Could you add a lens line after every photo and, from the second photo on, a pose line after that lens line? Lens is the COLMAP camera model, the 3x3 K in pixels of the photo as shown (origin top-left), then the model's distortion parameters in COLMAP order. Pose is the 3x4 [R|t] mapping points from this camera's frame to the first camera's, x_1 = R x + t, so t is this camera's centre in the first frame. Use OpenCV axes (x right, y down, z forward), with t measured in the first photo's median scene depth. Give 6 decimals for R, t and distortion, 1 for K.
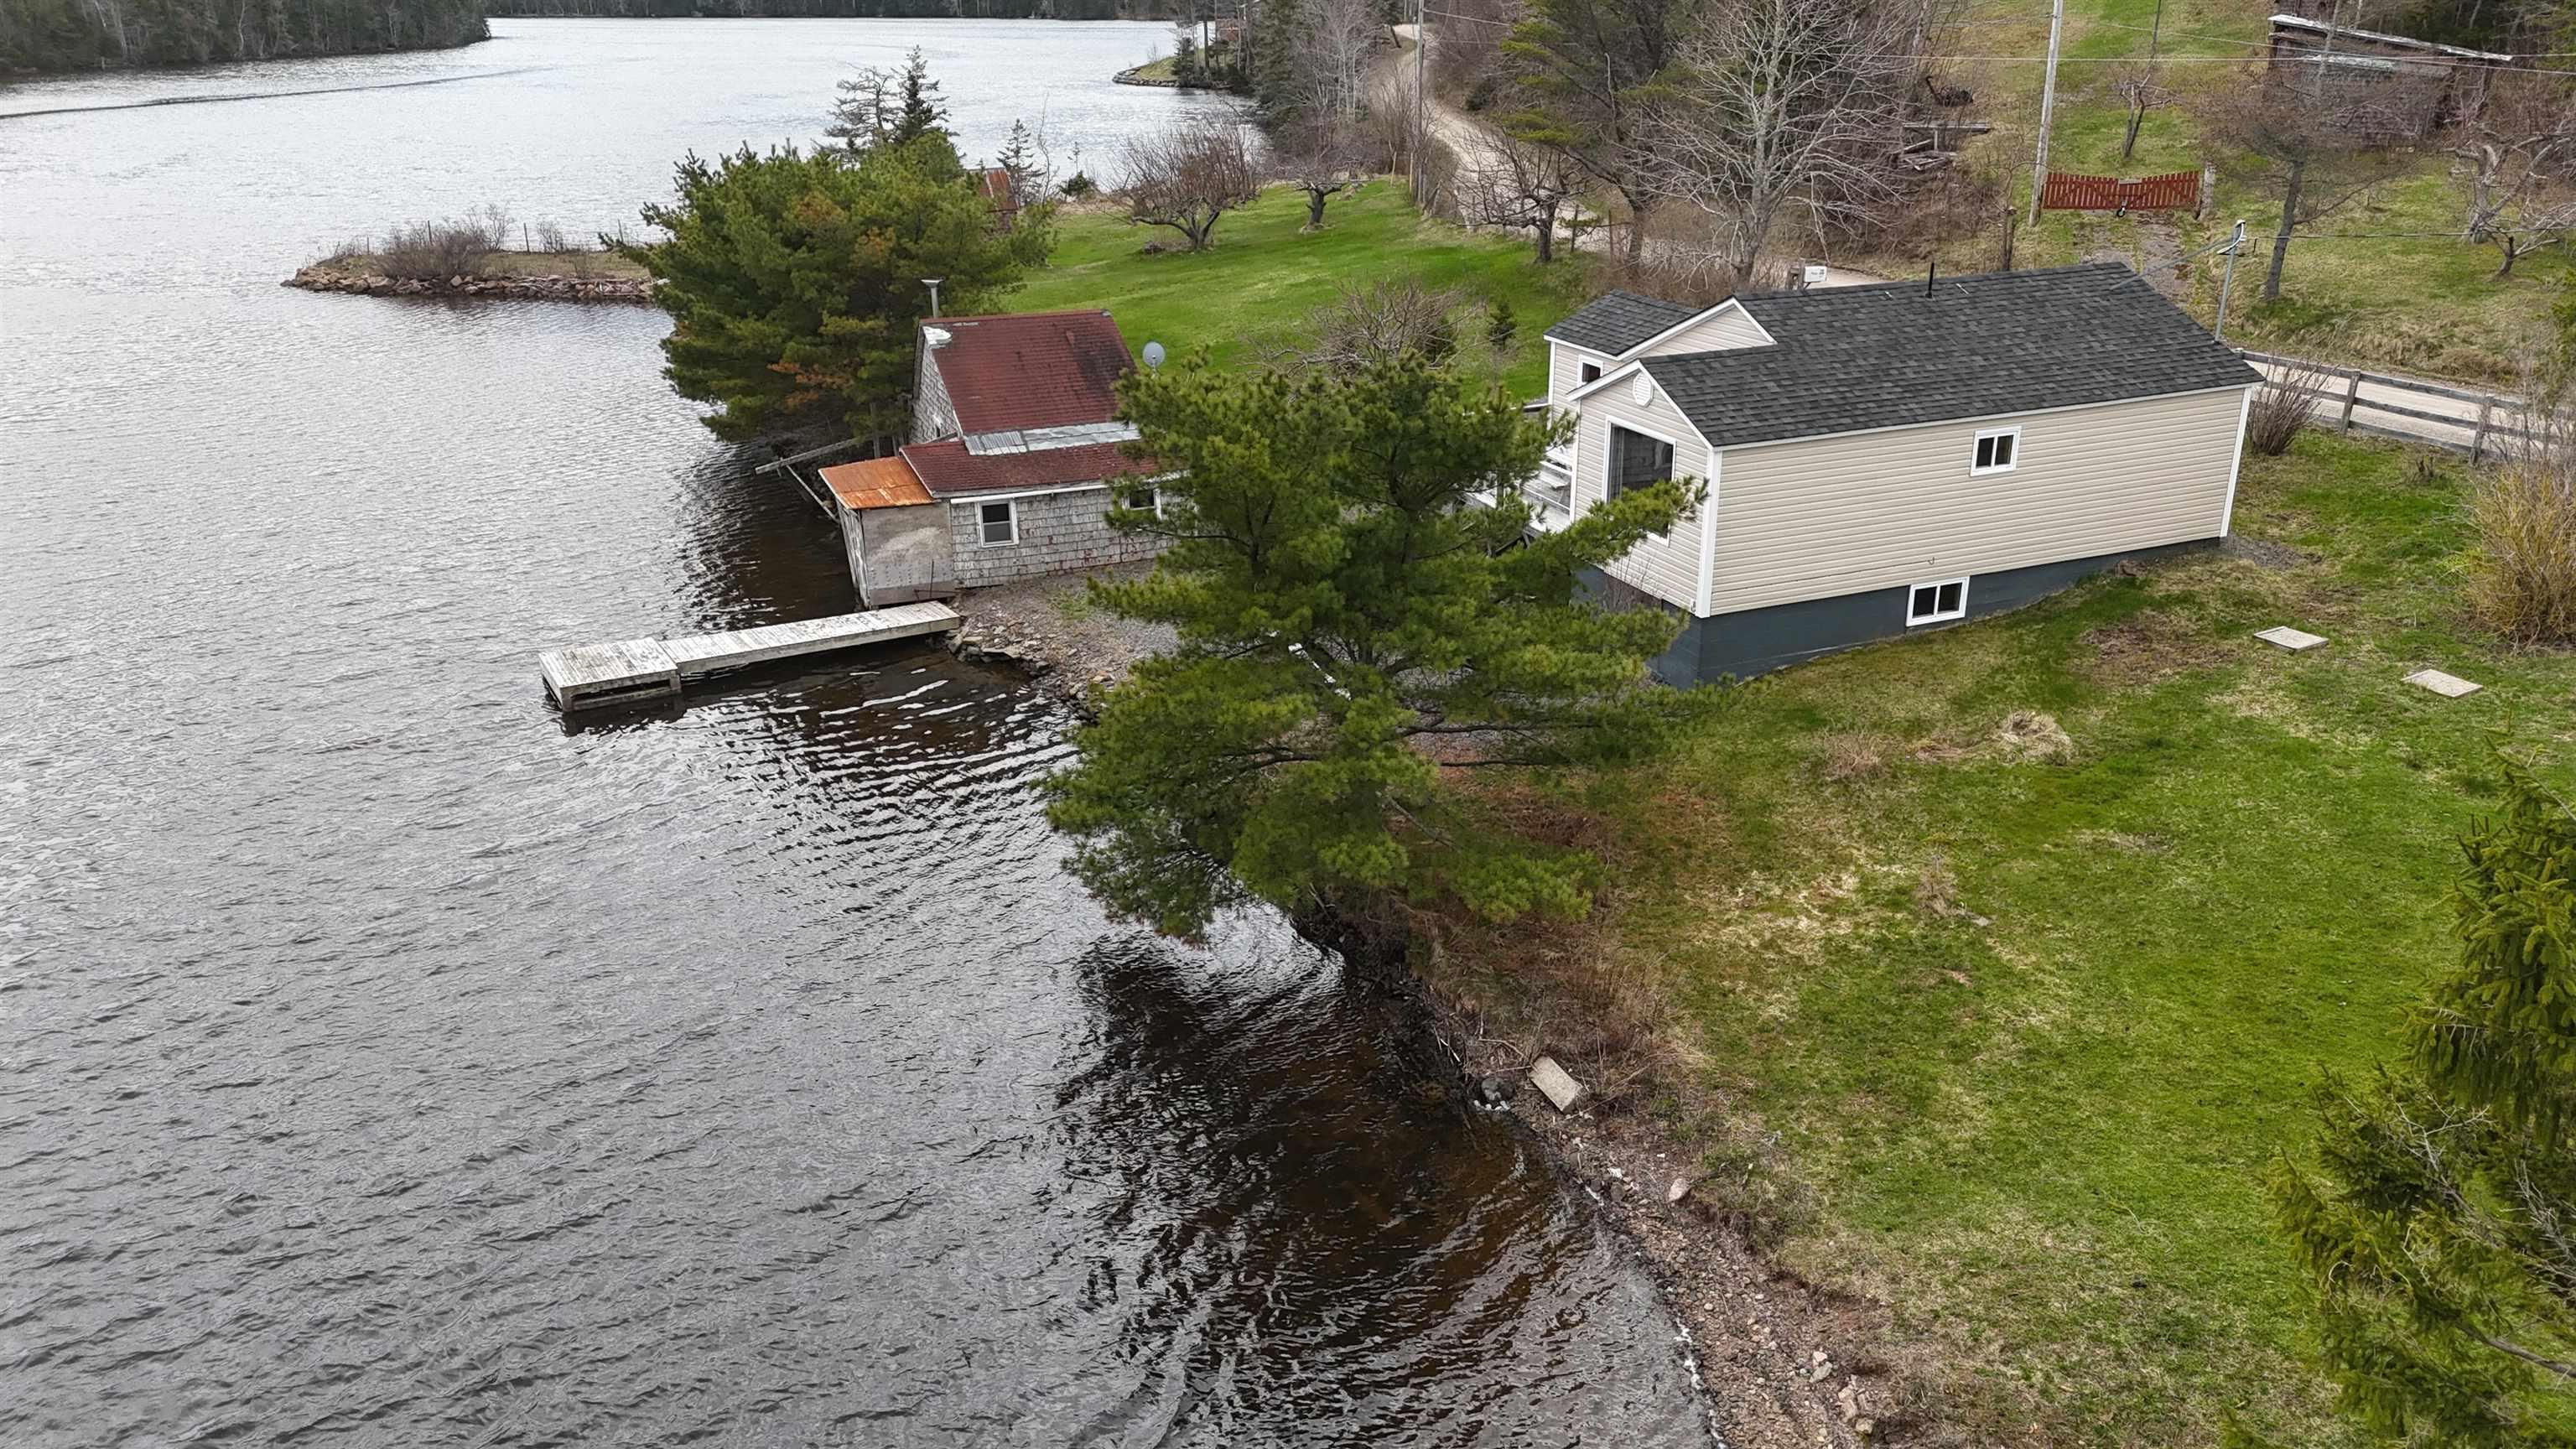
lens RADIAL K [[1882.1, 0, 1299.8], [0, 1882.1, 742.2], [0, 0, 1]] dist [0.063907, -0.059268]
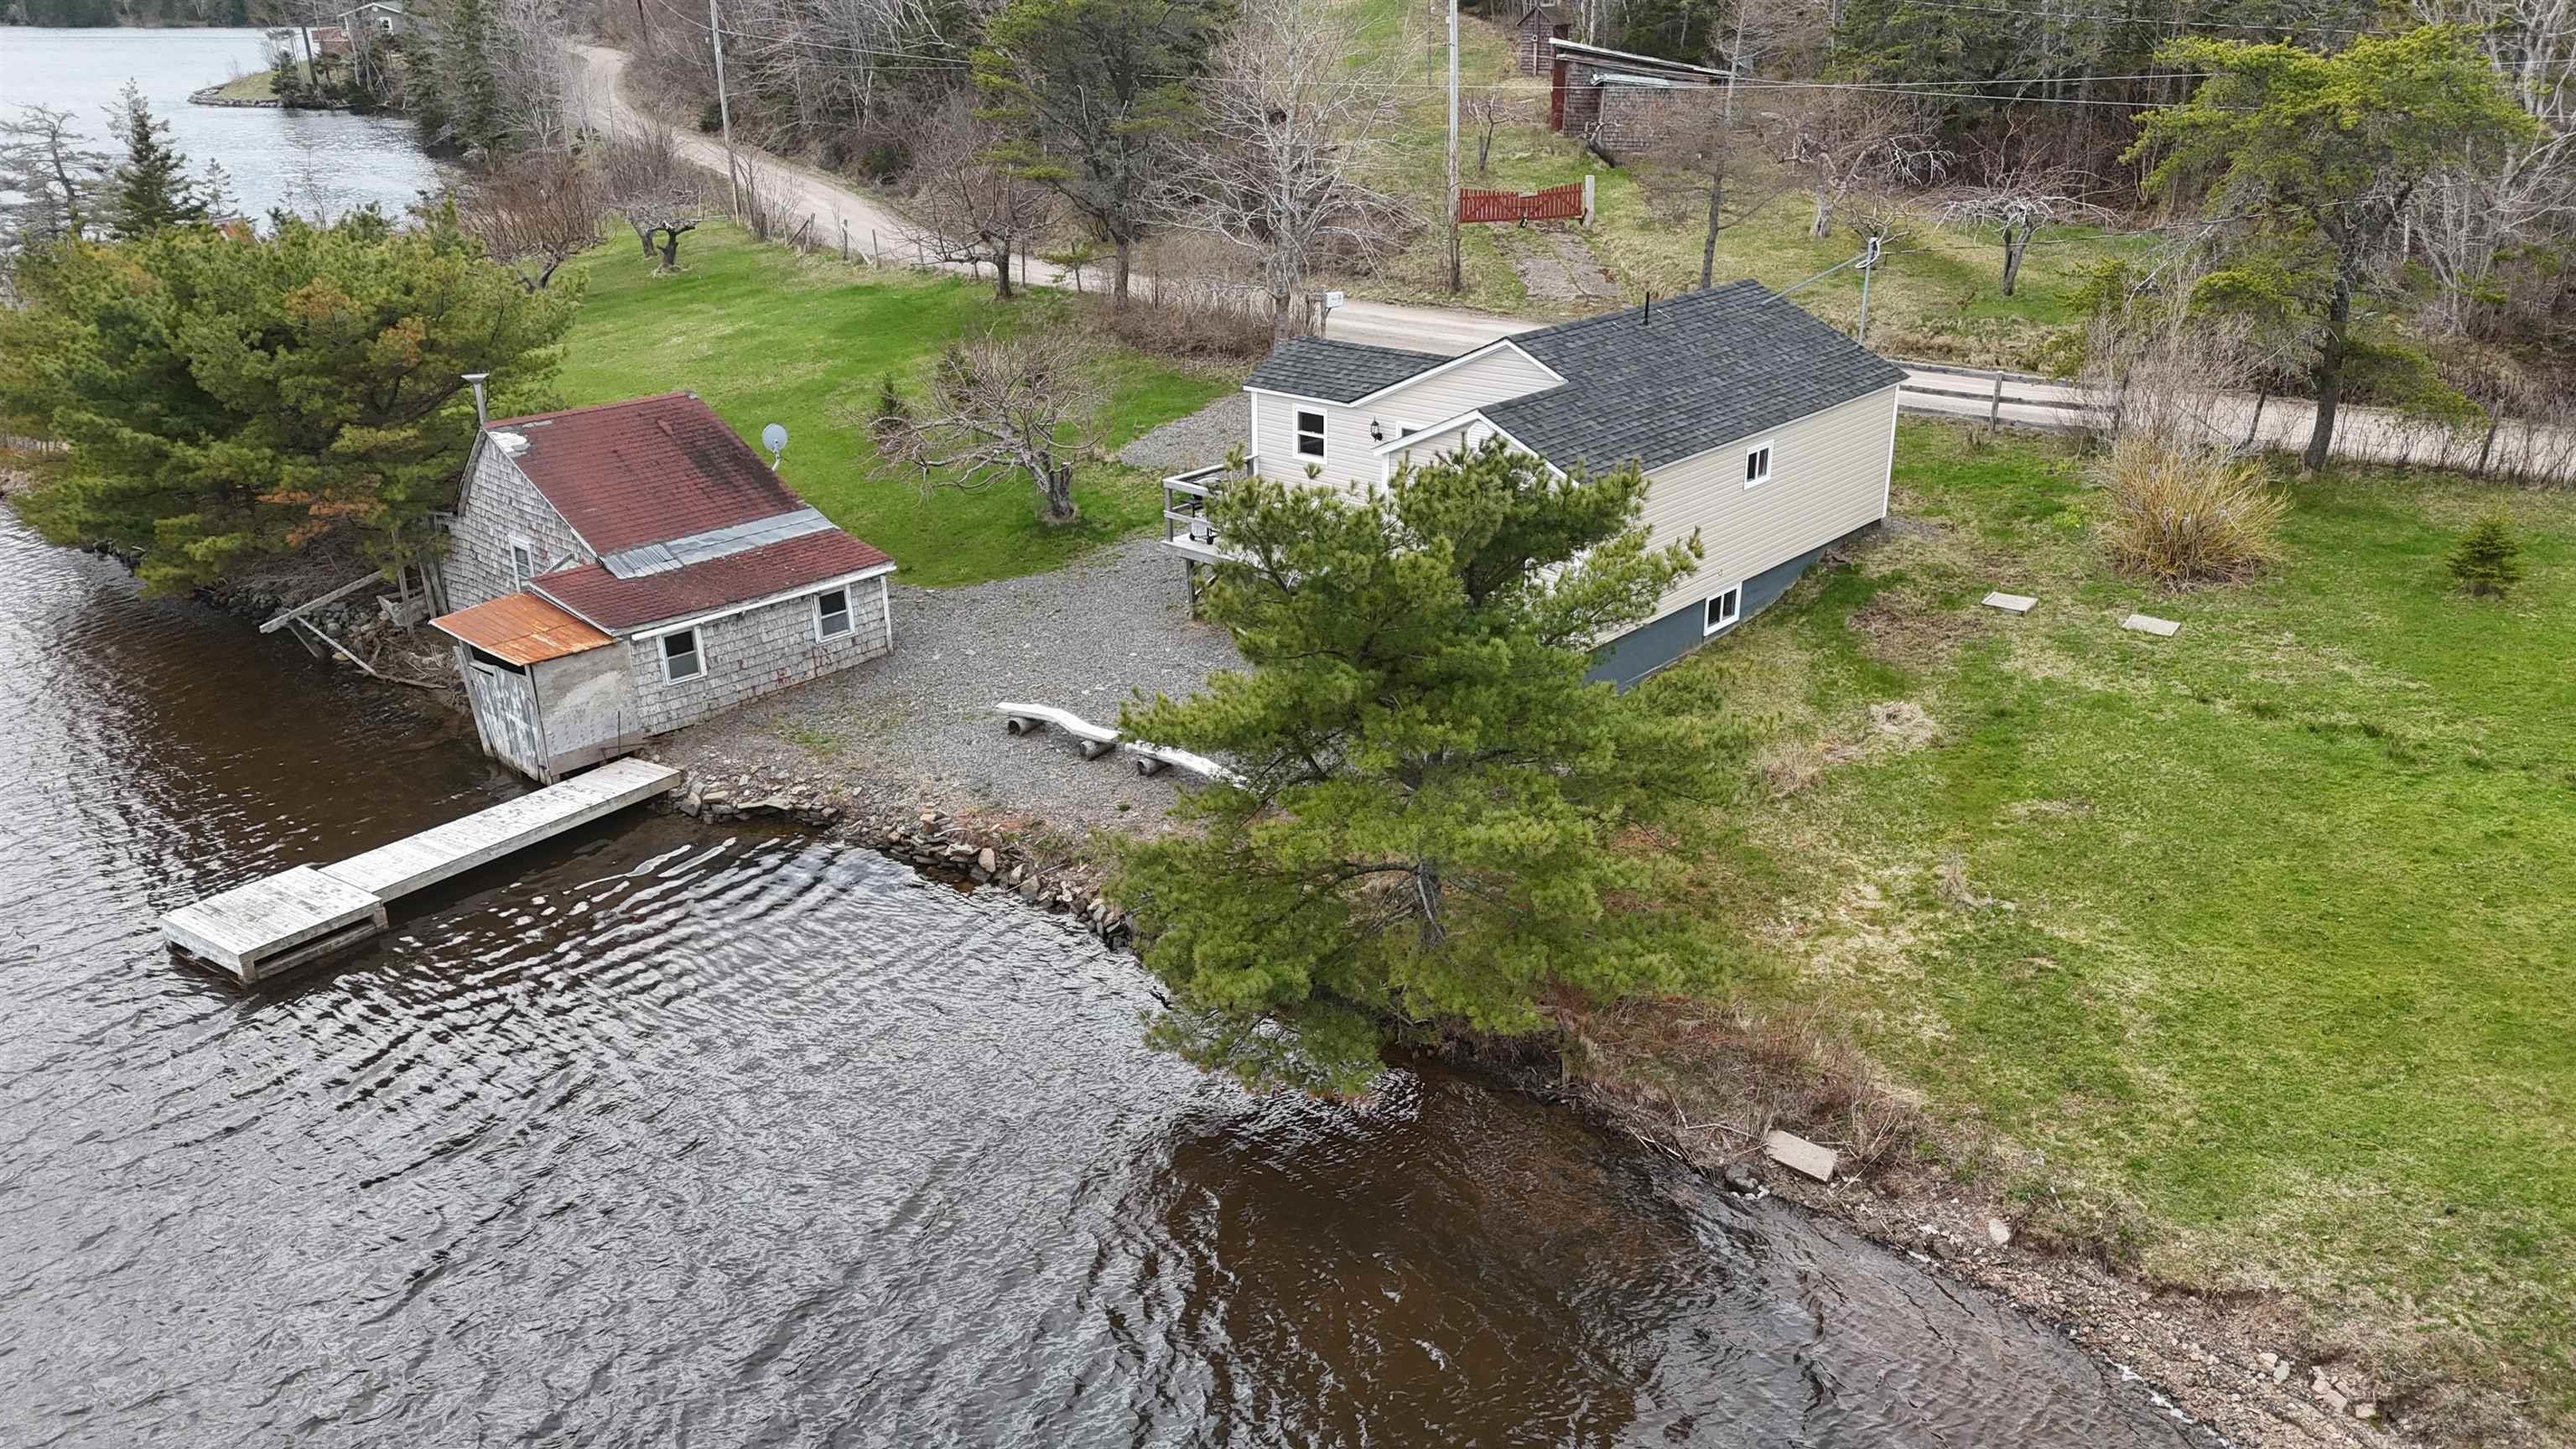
lens RADIAL K [[1882.1, 0, 1307.3], [0, 1882.1, 736.8], [0, 0, 1]] dist [0.063907, -0.059268]
pose [[0.900129, -0.159277, 0.405462, -0.286090], [0.161356, 0.986461, 0.029300, -0.065370], [-0.404639, 0.039050, 0.913642, 0.115938]]
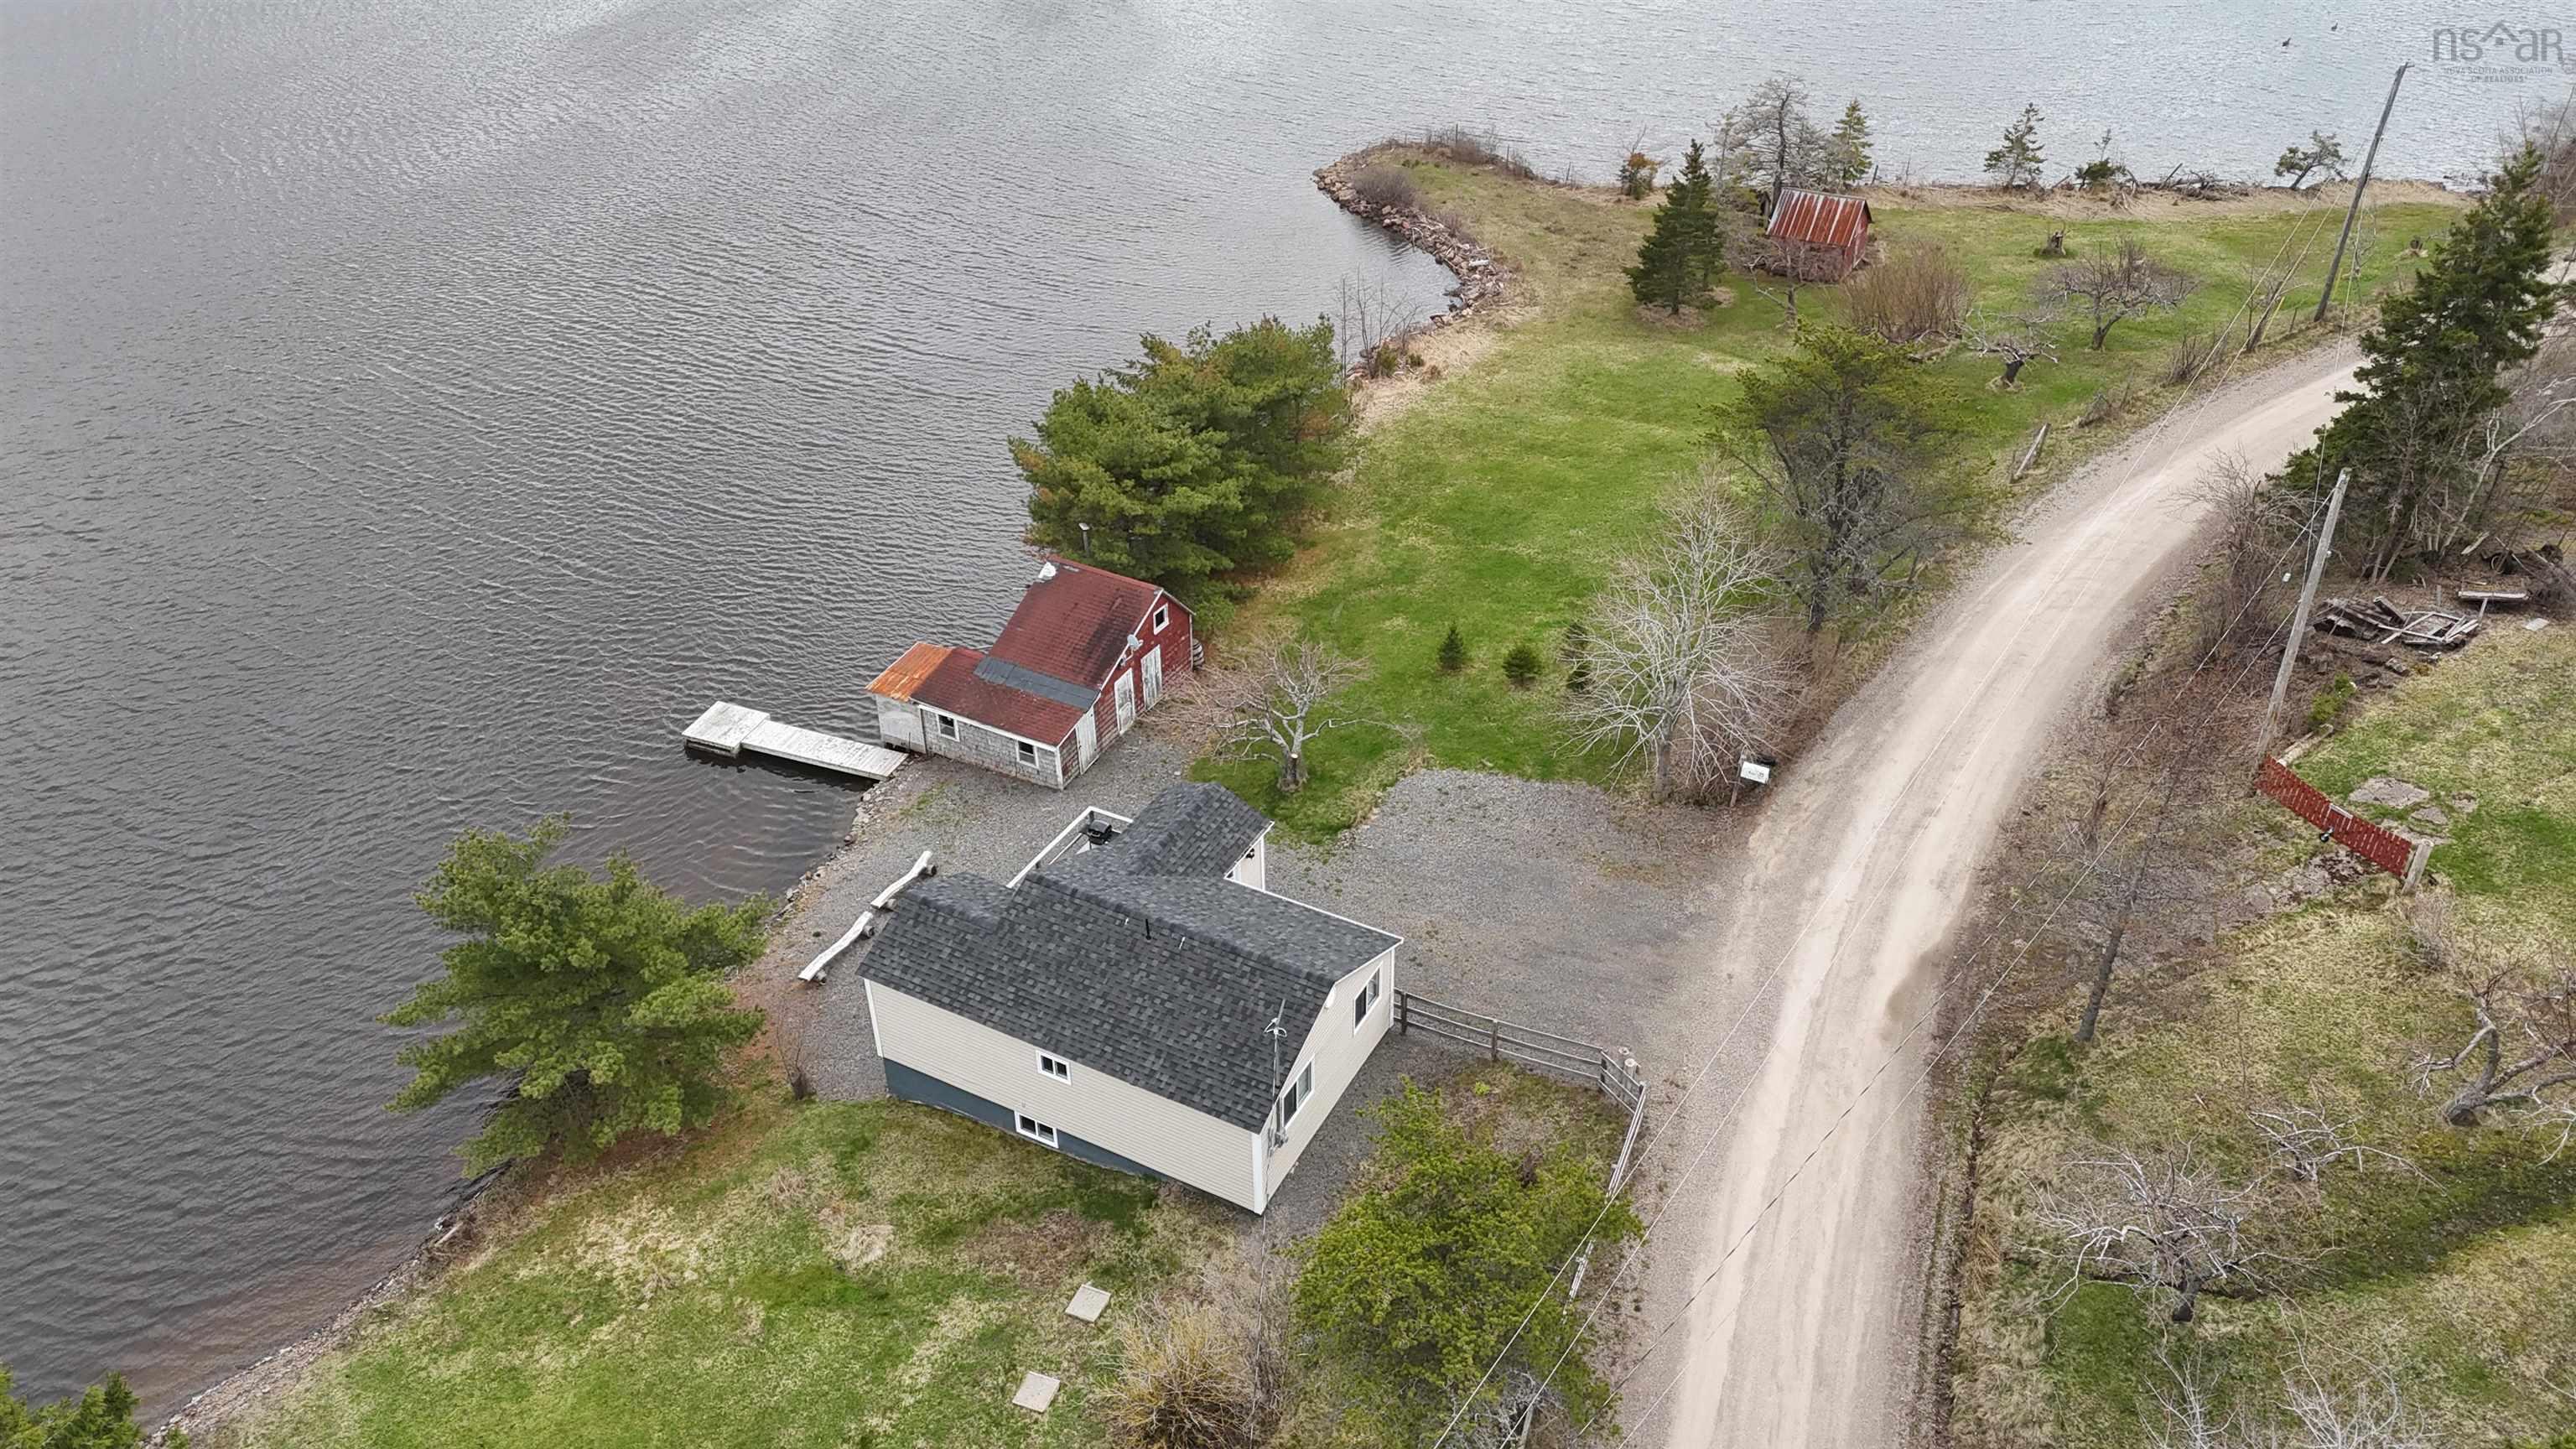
lens RADIAL K [[1882.1, 0, 1298.4], [0, 1882.1, 731.1], [0, 0, 1]] dist [0.063907, -0.059268]
pose [[0.625963, 0.453701, -0.634291, 1.121456], [-0.287917, 0.890337, 0.352710, -0.825280], [0.724757, -0.038160, 0.687947, 0.149599]]
